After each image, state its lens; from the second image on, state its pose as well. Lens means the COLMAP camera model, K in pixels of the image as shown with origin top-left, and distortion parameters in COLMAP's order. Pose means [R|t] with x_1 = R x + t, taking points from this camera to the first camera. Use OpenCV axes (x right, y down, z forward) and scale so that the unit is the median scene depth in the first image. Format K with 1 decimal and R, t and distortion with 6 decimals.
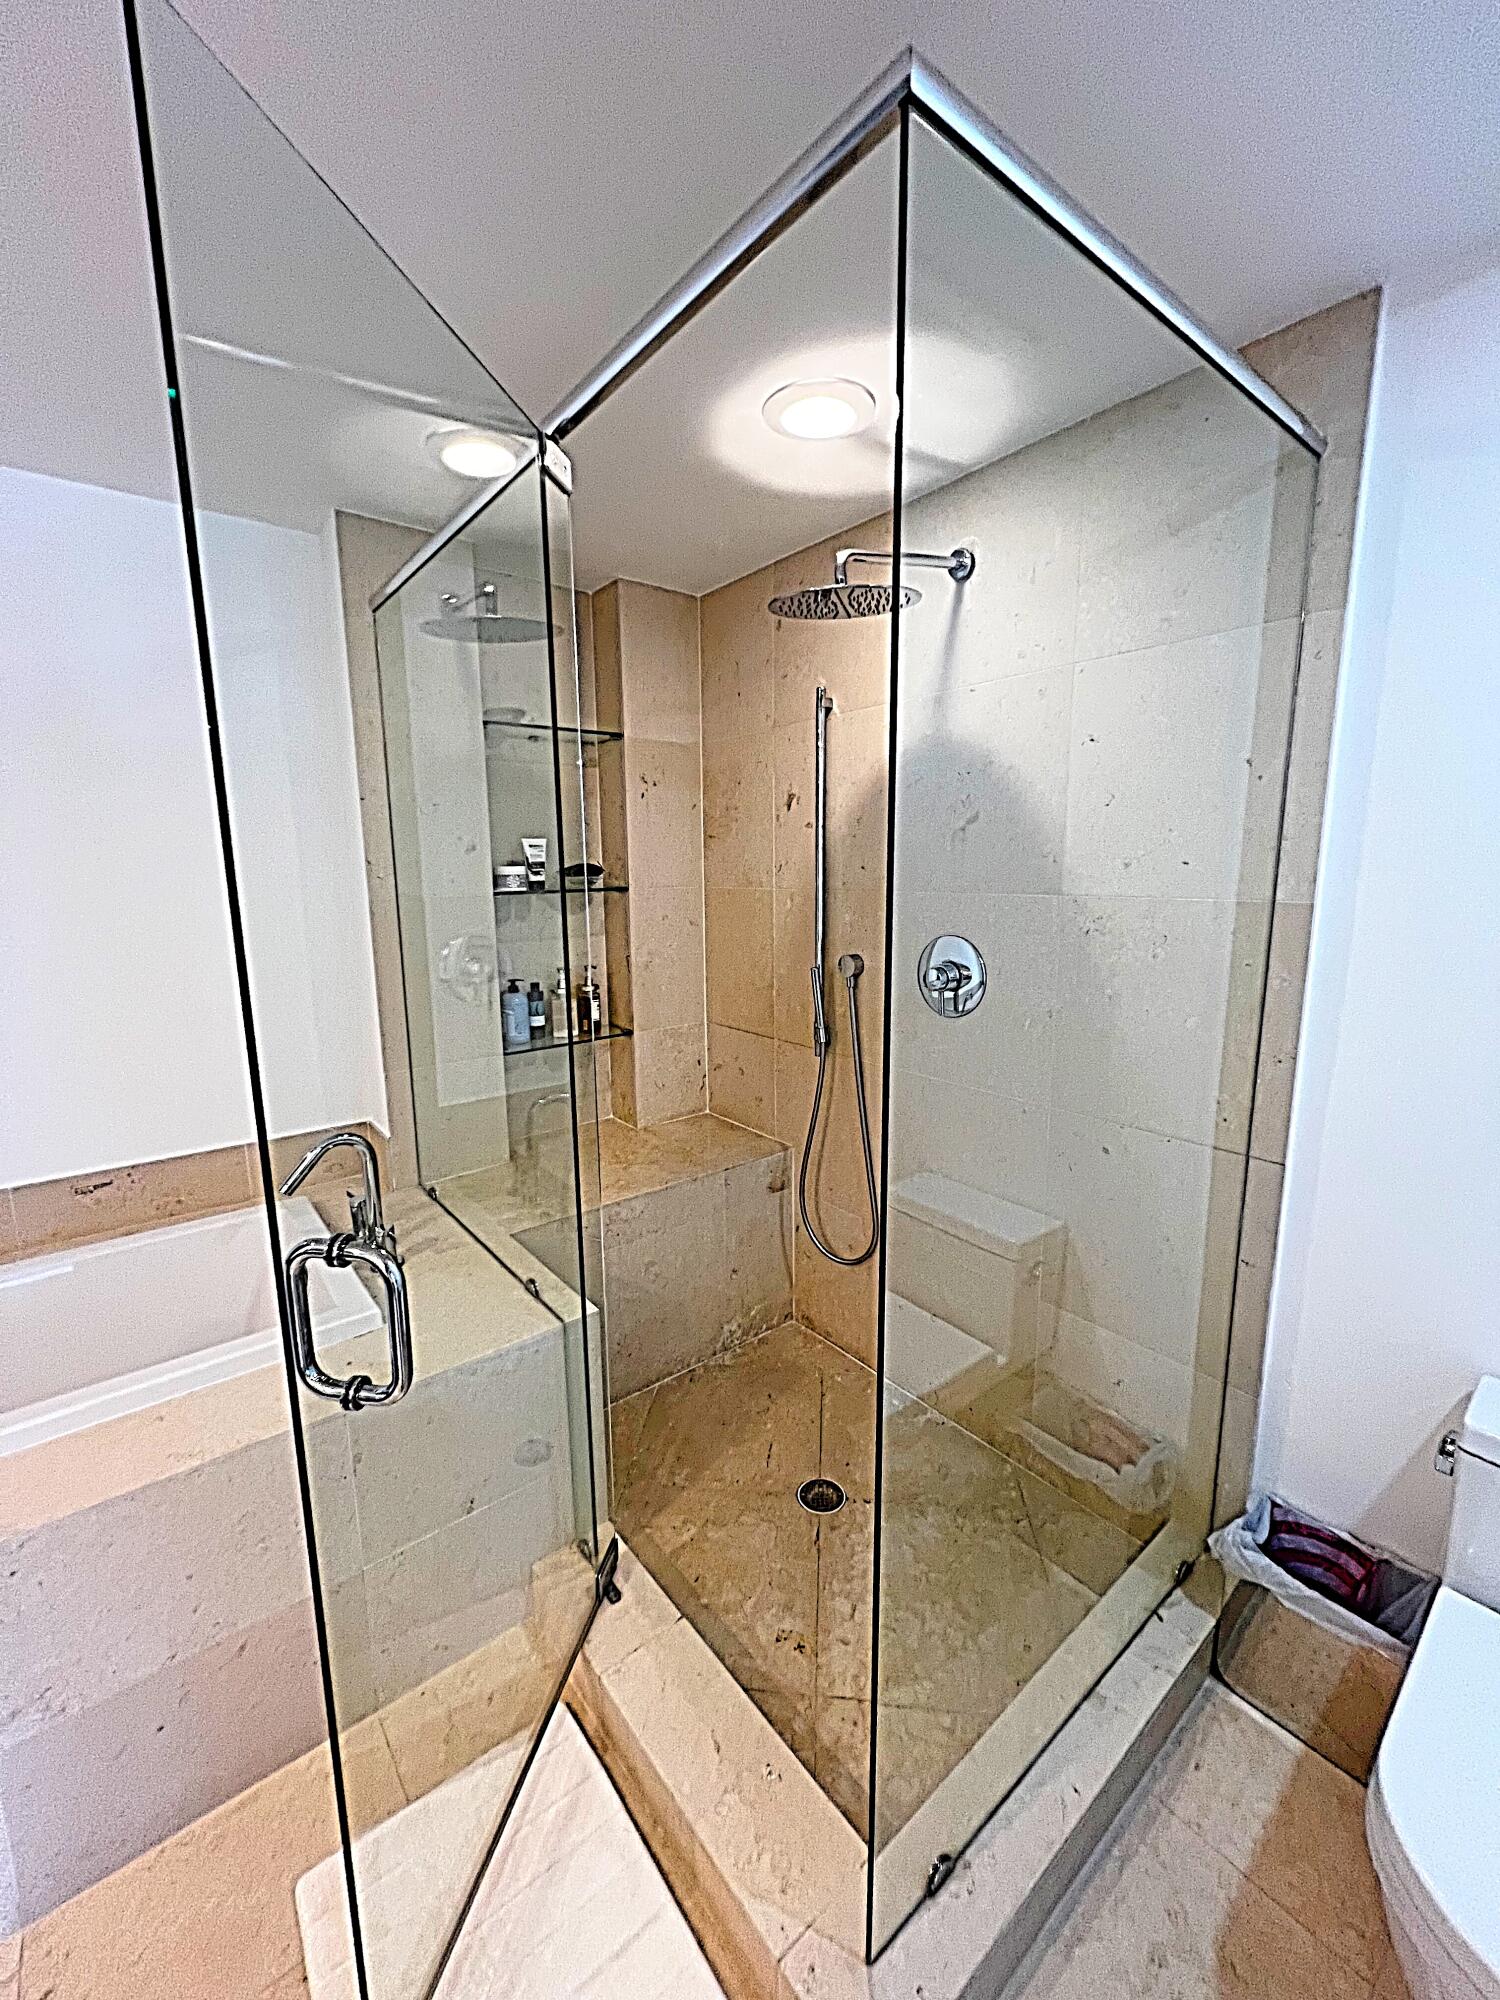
lens RADIAL K [[792.5, 0, 742.9], [0, 792.5, 1003.1], [0, 0, 1]] dist [-0.010329, 0.000548]
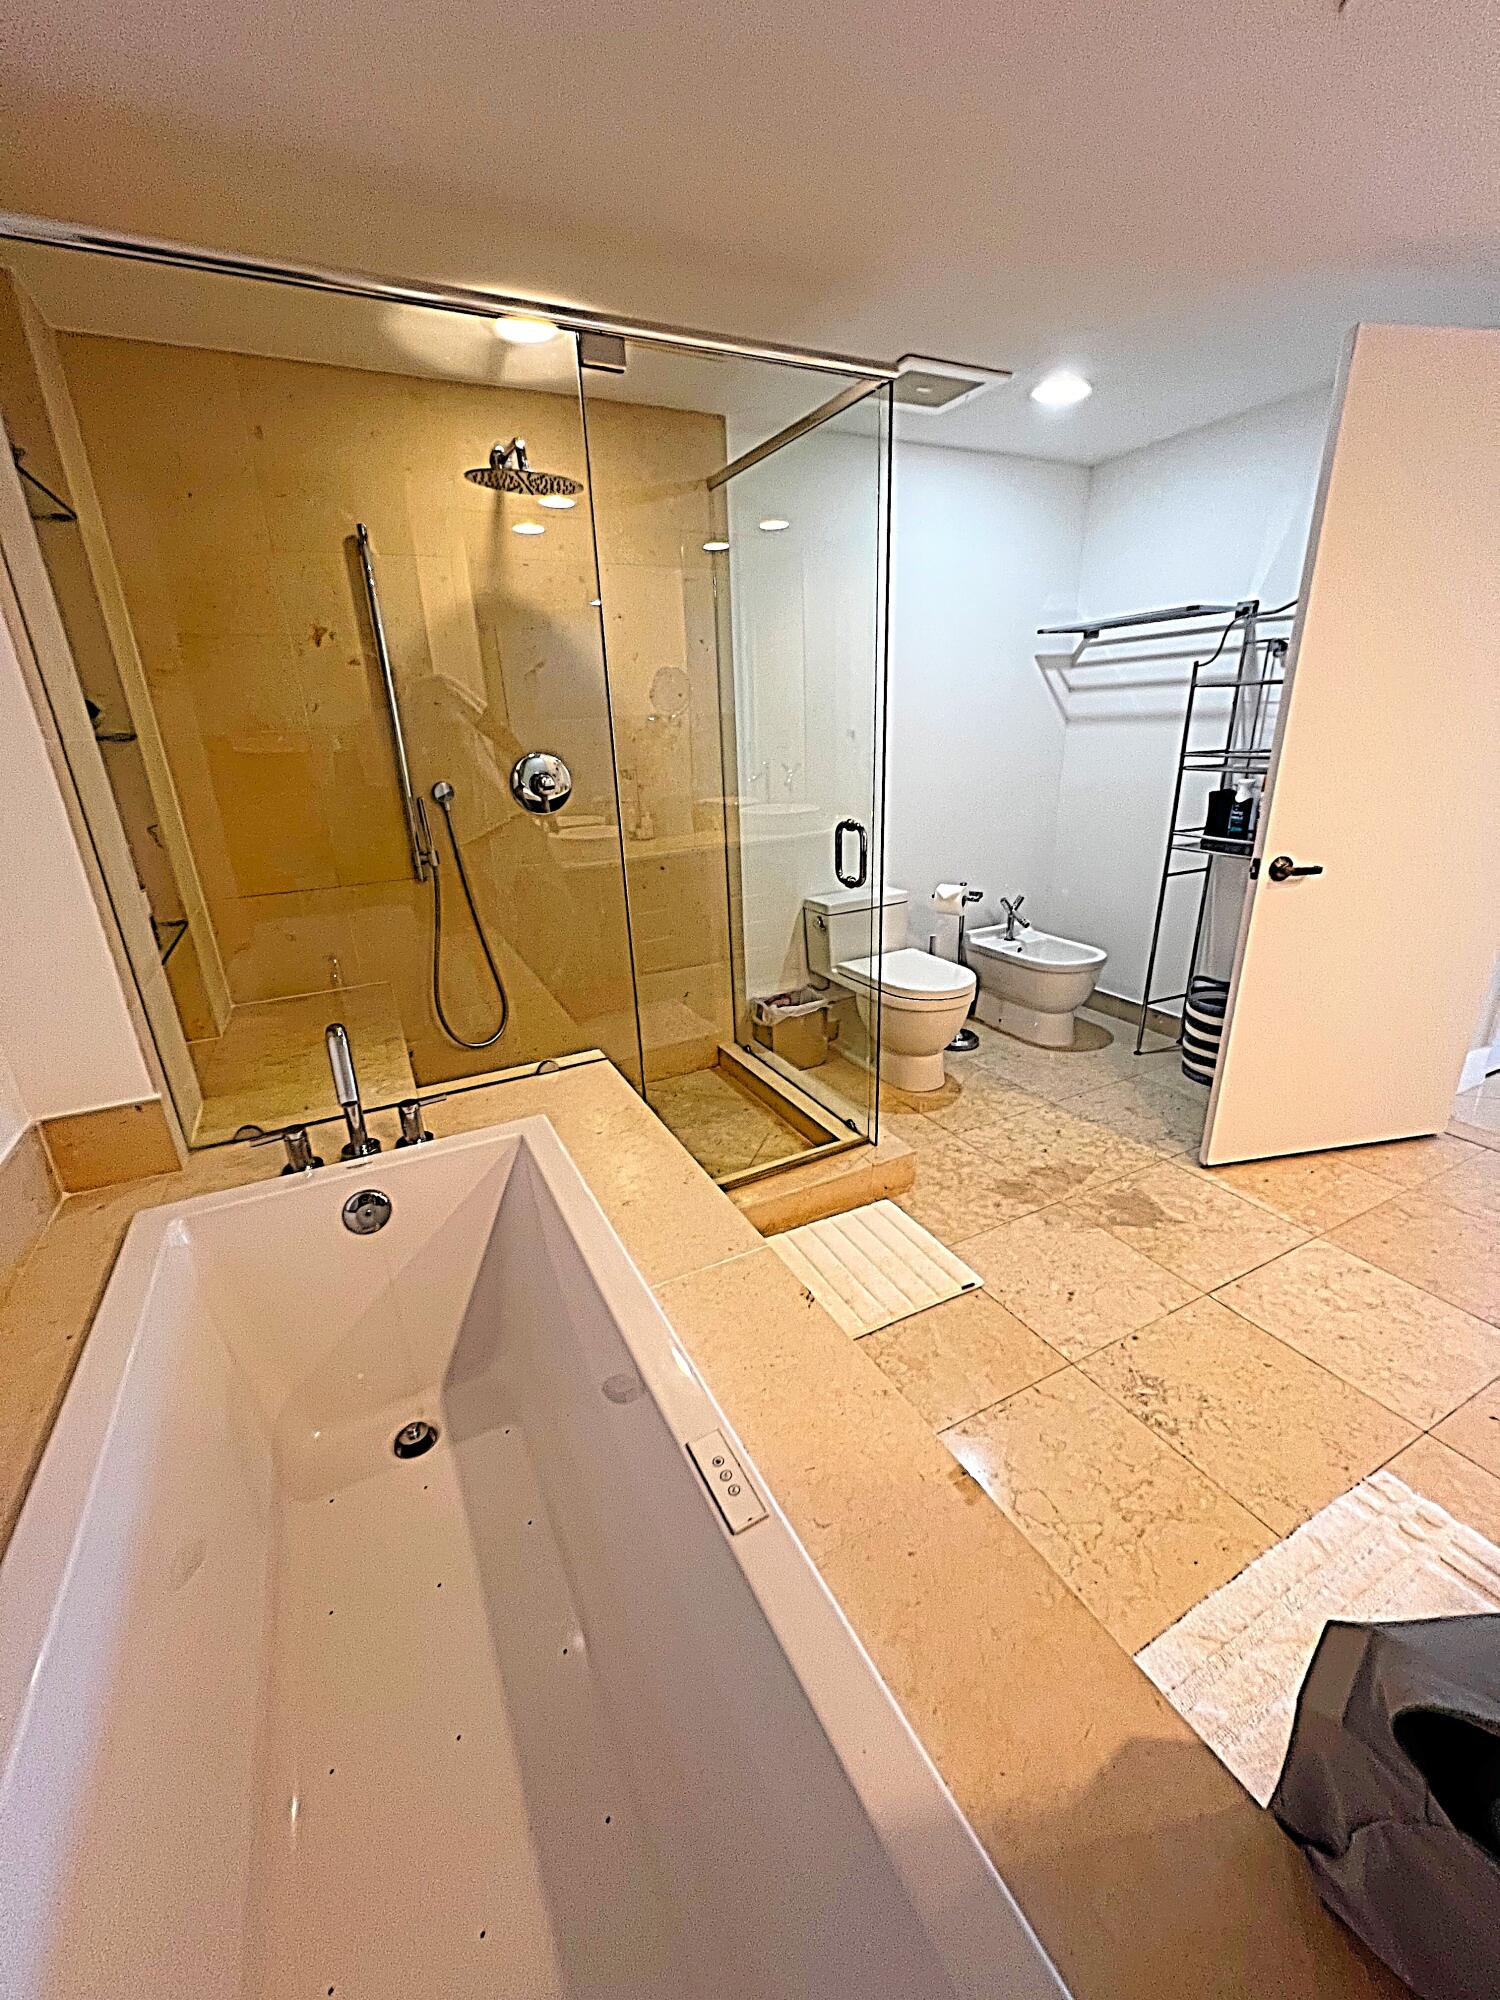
lens RADIAL K [[792.5, 0, 742.9], [0, 792.5, 1003.1], [0, 0, 1]] dist [-0.010329, 0.000548]
pose [[0.199641, -0.329370, 0.922854, -1.095538], [0.199876, 0.935700, 0.290716, -0.008476], [-0.959267, 0.126417, 0.252637, 0.374451]]
